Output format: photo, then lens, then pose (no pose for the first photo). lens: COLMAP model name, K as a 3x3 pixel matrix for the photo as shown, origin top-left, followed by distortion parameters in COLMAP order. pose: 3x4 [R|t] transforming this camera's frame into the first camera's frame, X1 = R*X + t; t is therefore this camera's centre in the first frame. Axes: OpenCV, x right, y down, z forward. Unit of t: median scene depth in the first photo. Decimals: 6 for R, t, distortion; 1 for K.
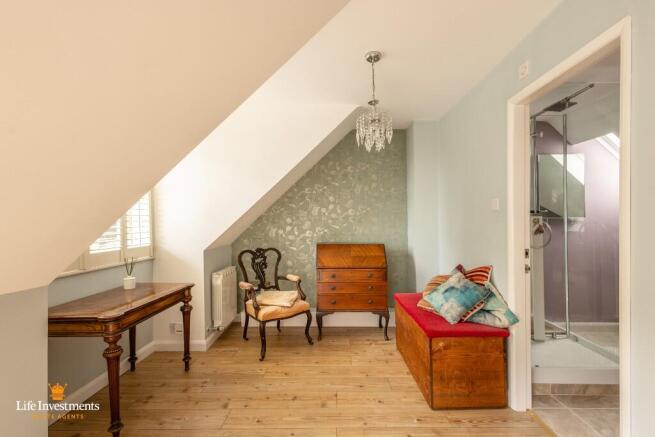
lens RADIAL K [[310.2, 0, 332.2], [0, 310.2, 219.8], [0, 0, 1]] dist [0.002438, 0.000180]
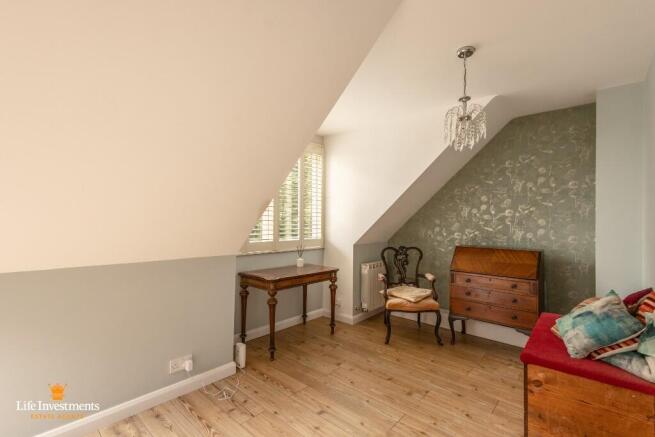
lens RADIAL K [[304.7, 0, 323.6], [0, 304.7, 215.8], [0, 0, 1]] dist [0.001416, -0.000813]
pose [[0.731467, -0.001764, -0.681874, 0.351695], [-0.009876, 0.999864, -0.013182, -0.000067], [0.681805, 0.016377, 0.731351, 0.014625]]
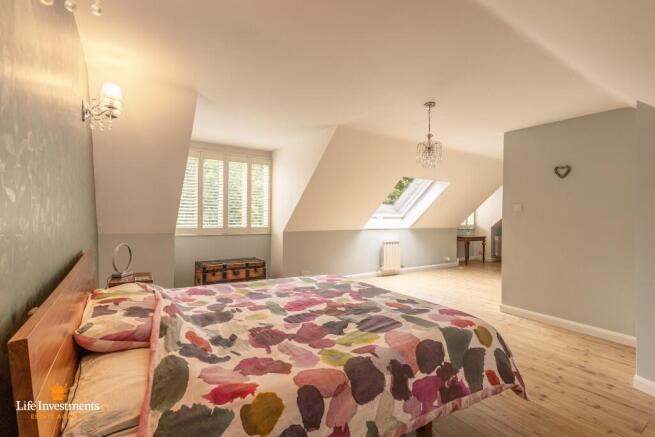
lens RADIAL K [[297.6, 0, 327.5], [0, 297.6, 219.3], [0, 0, 1]] dist [0.006554, 0.000385]
pose [[0.552077, 0.028218, -0.833315, 1.107141], [-0.023646, 0.999555, 0.018182, 0.010311], [0.833457, 0.009667, 0.552499, -1.897988]]
